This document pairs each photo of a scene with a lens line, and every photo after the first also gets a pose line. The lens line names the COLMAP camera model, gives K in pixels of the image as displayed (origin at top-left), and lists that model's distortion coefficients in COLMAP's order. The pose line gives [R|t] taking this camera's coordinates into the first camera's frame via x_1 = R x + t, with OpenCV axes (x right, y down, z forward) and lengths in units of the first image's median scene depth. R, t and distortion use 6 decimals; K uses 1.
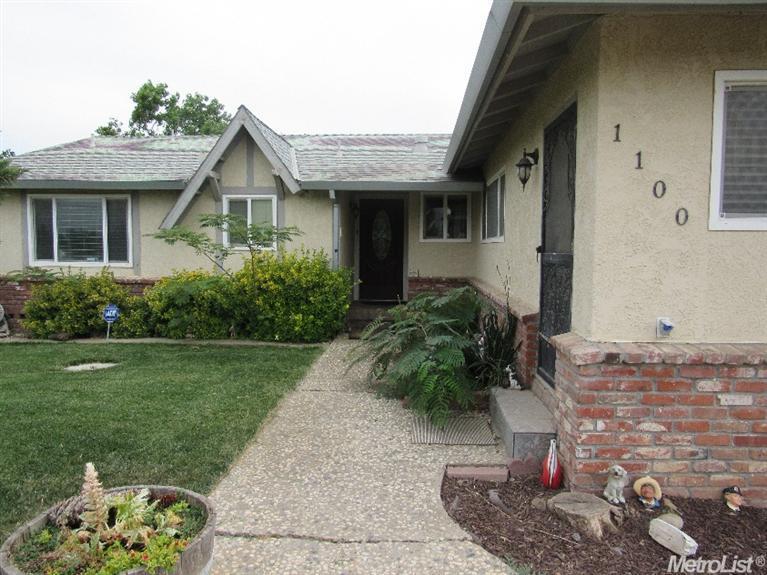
lens RADIAL K [[539.5, 0, 382.1], [0, 539.5, 286.9], [0, 0, 1]] dist [-0.028855, 0.007098]
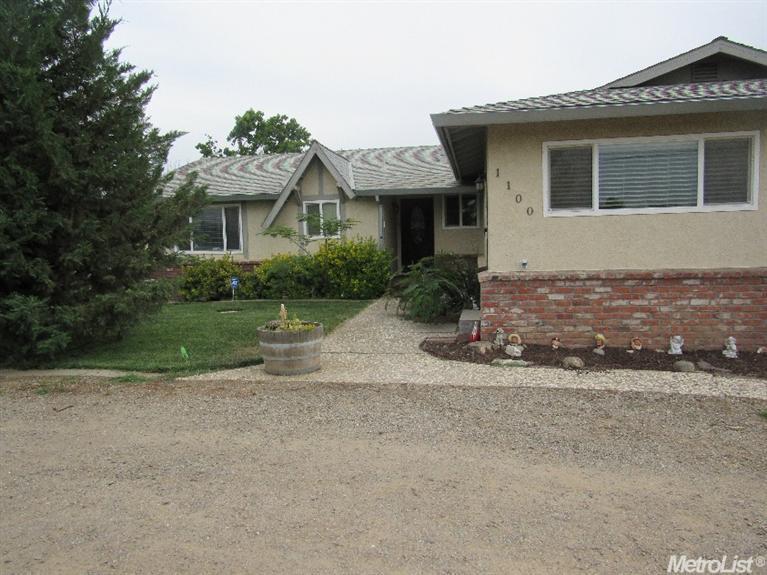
lens RADIAL K [[539.5, 0, 382.1], [0, 539.5, 286.9], [0, 0, 1]] dist [-0.028855, 0.007098]
pose [[0.992929, -0.023914, -0.116277, 0.085904], [0.025849, 0.999551, 0.015163, 0.046439], [0.115862, -0.018062, 0.993101, -0.457279]]
